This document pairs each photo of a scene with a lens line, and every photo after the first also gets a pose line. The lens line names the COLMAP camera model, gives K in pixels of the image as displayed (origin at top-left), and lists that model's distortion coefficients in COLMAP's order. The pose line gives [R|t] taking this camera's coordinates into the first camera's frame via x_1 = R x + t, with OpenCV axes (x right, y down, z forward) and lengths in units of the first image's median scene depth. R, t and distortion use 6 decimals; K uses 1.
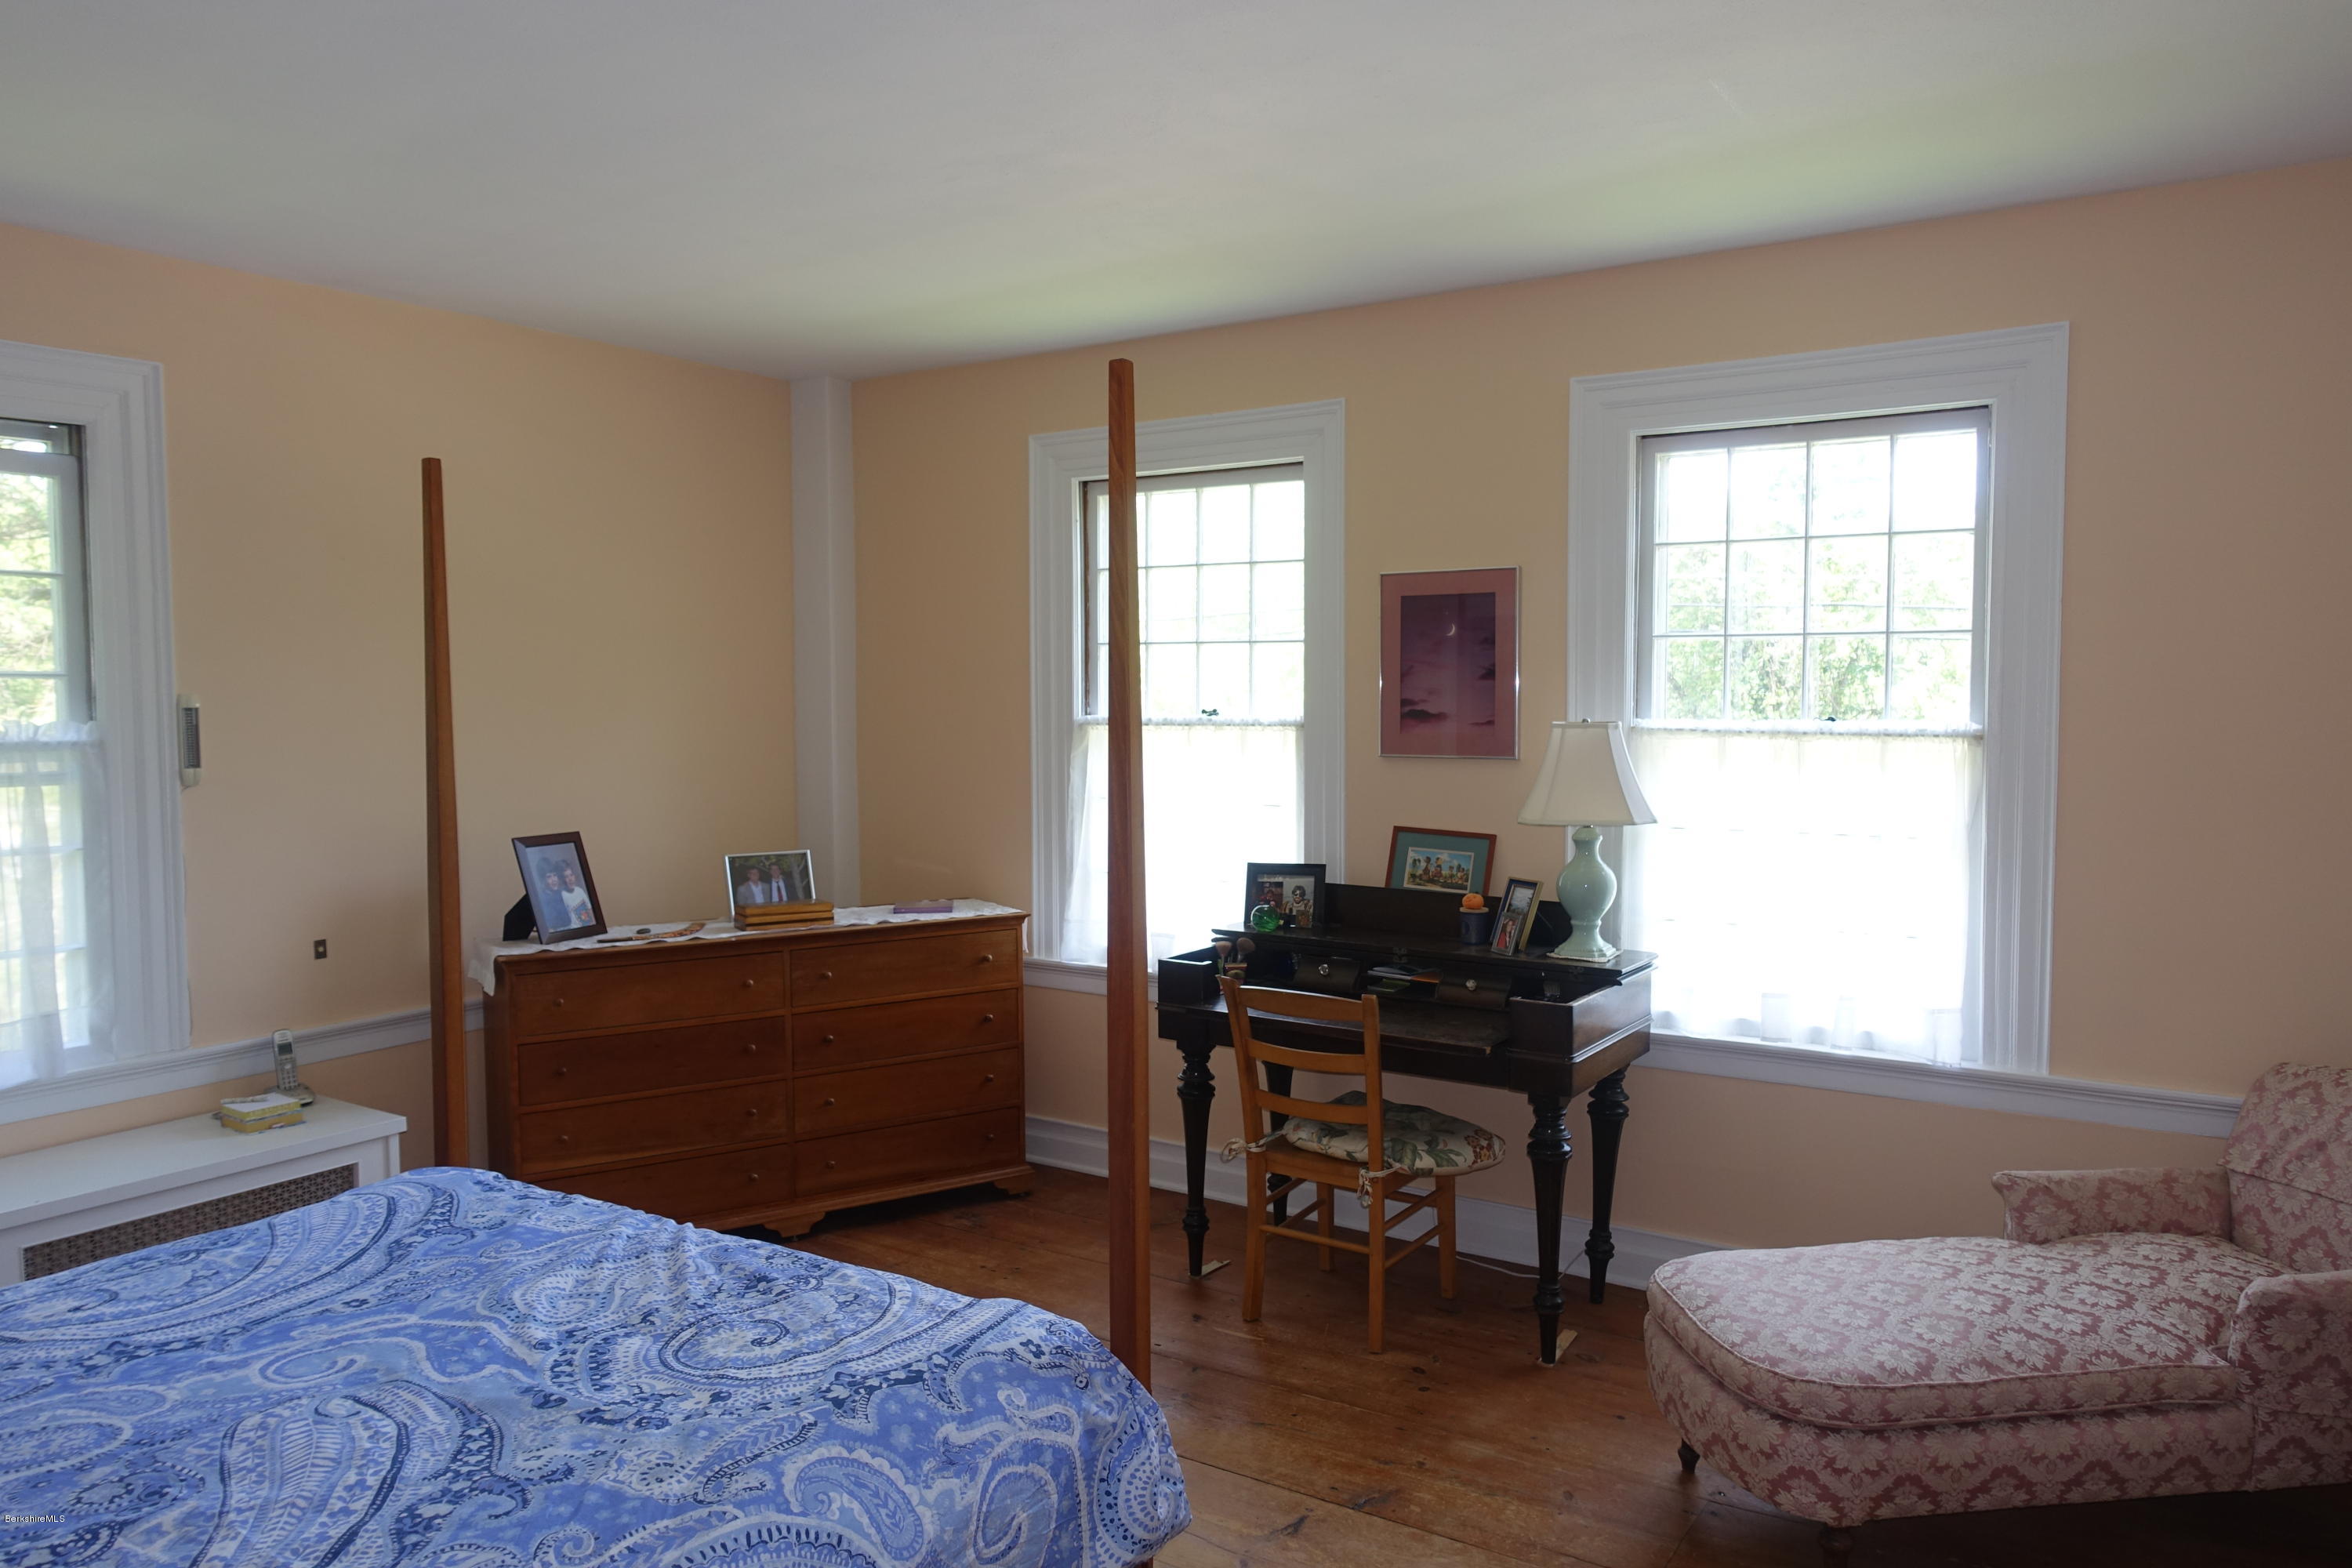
lens RADIAL K [[1623.2, 0, 1175.1], [0, 1623.2, 786.2], [0, 0, 1]] dist [0.003882, -0.003855]
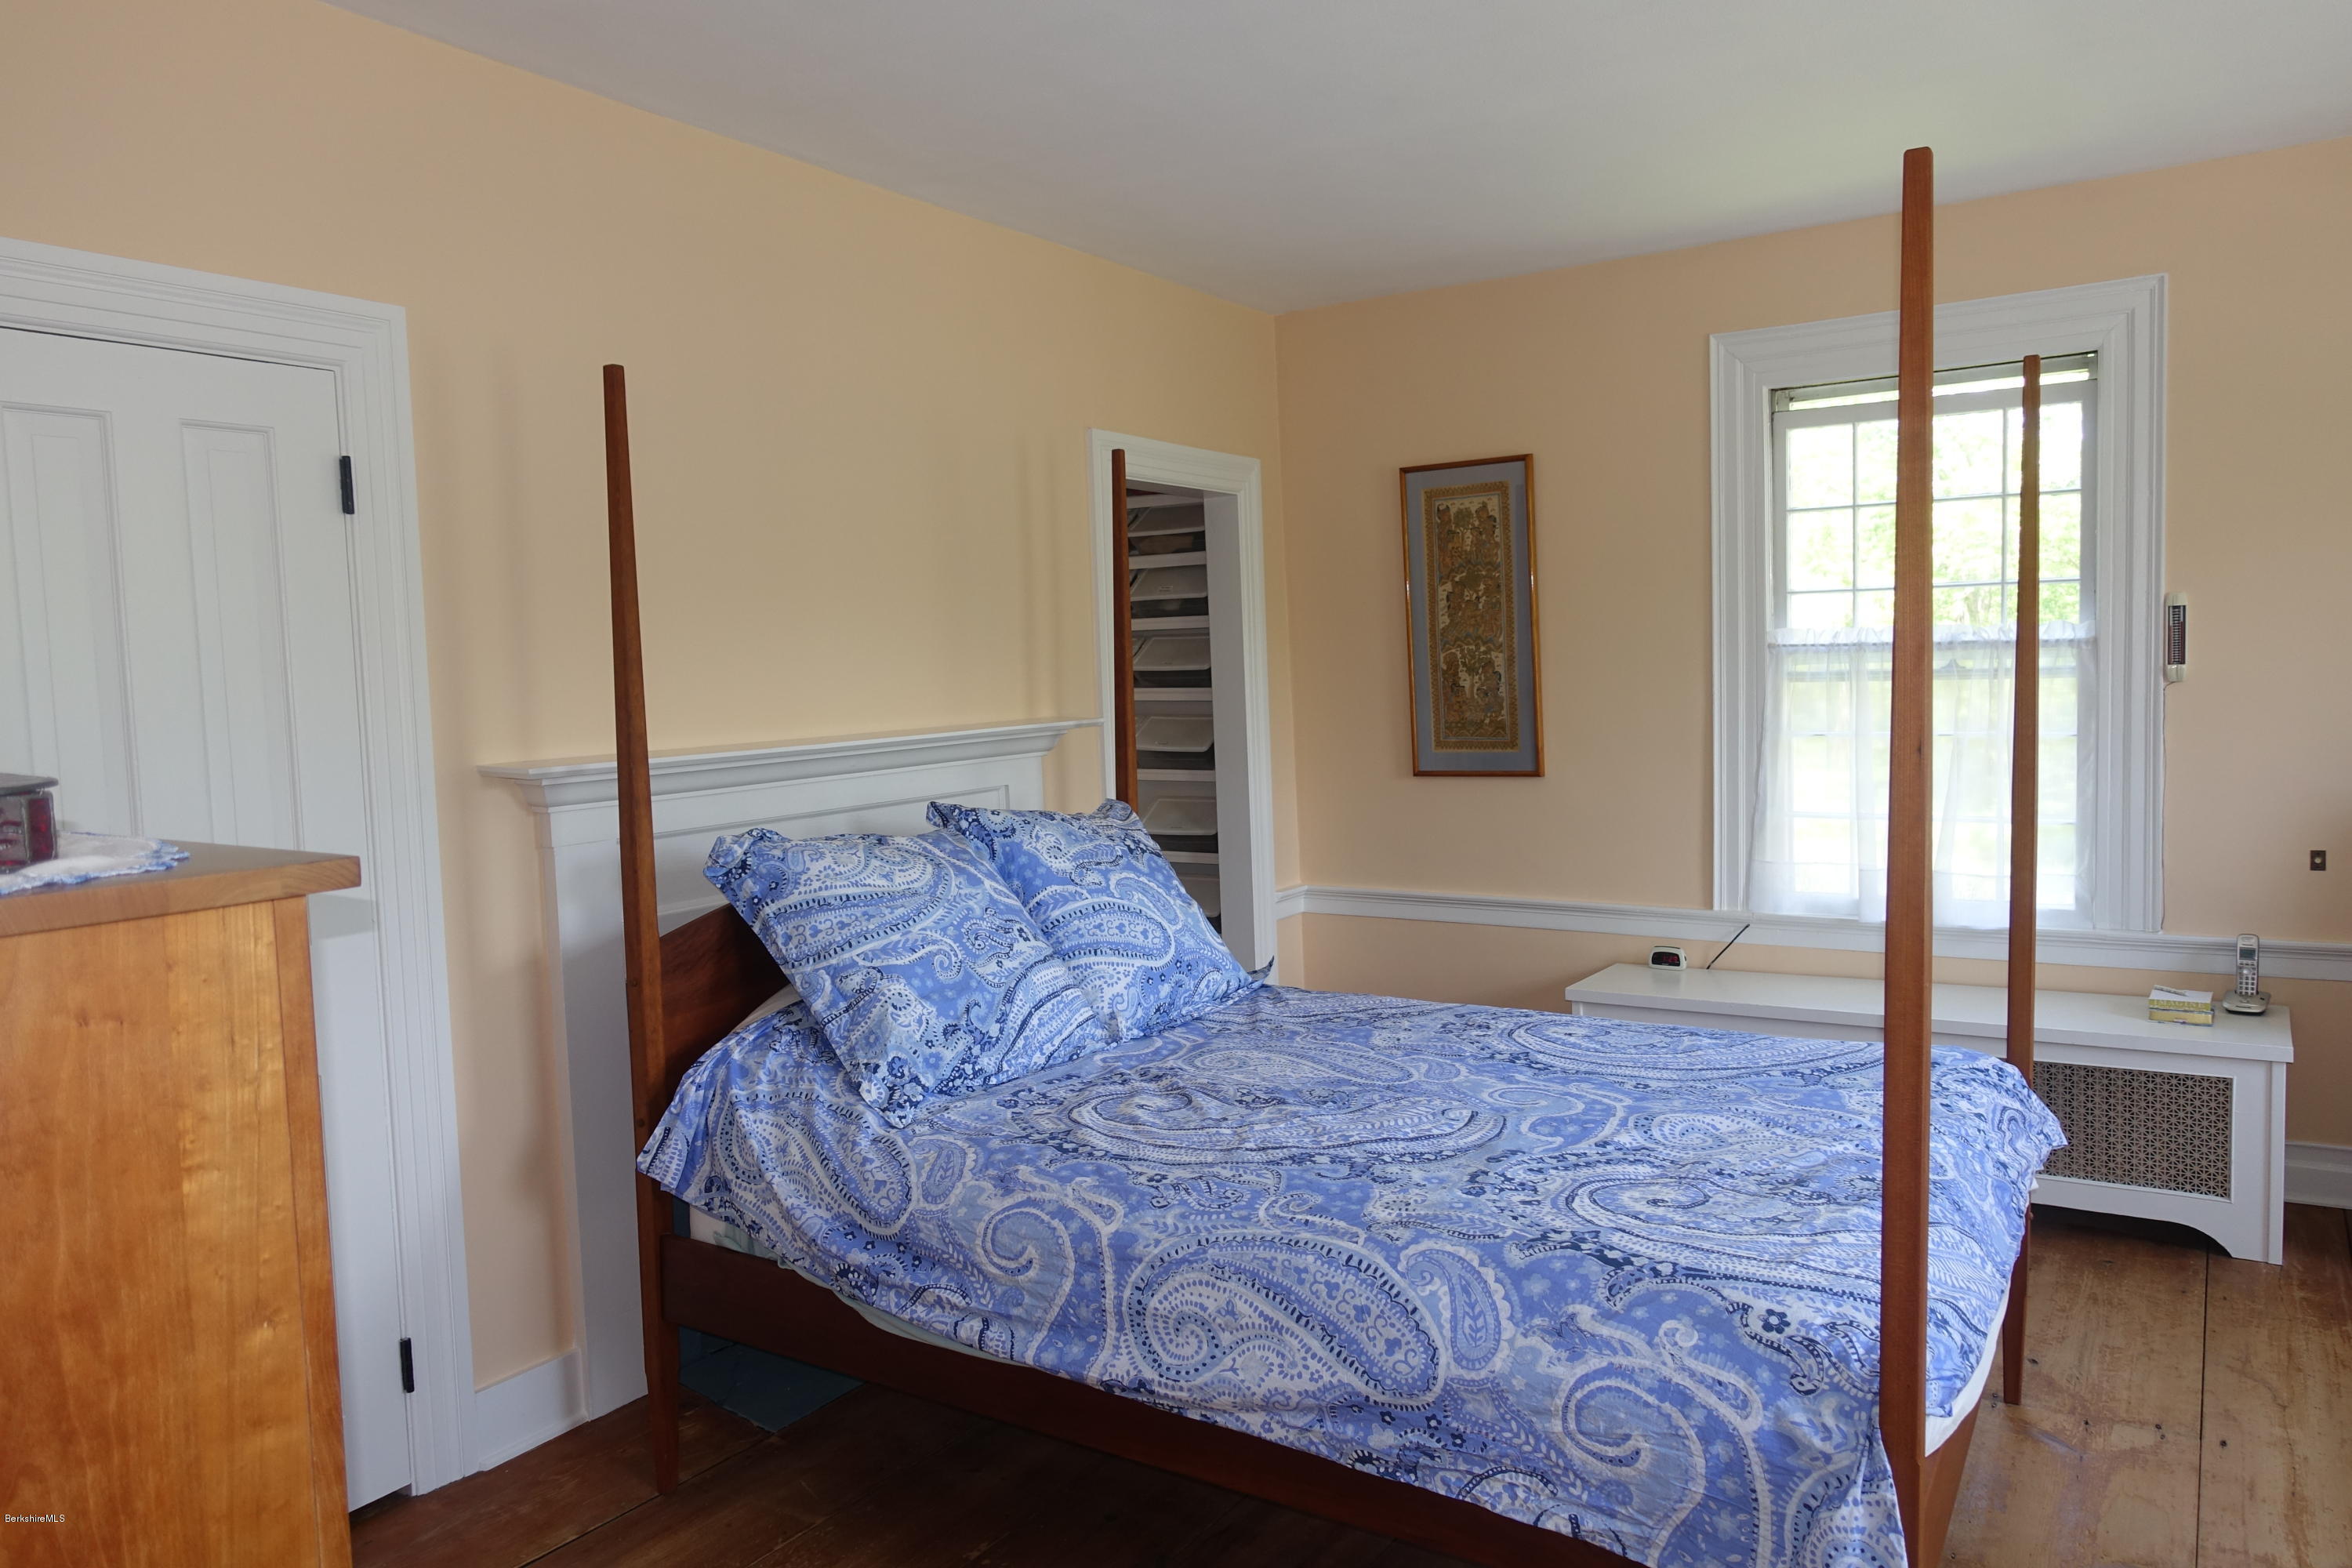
lens RADIAL K [[1623.2, 0, 1174.1], [0, 1623.2, 779.9], [0, 0, 1]] dist [0.003882, -0.003855]
pose [[0.011320, 0.085388, -0.996283, 0.825492], [-0.023245, 0.996101, 0.085108, -0.021488], [0.999666, 0.022196, 0.013260, 0.690173]]
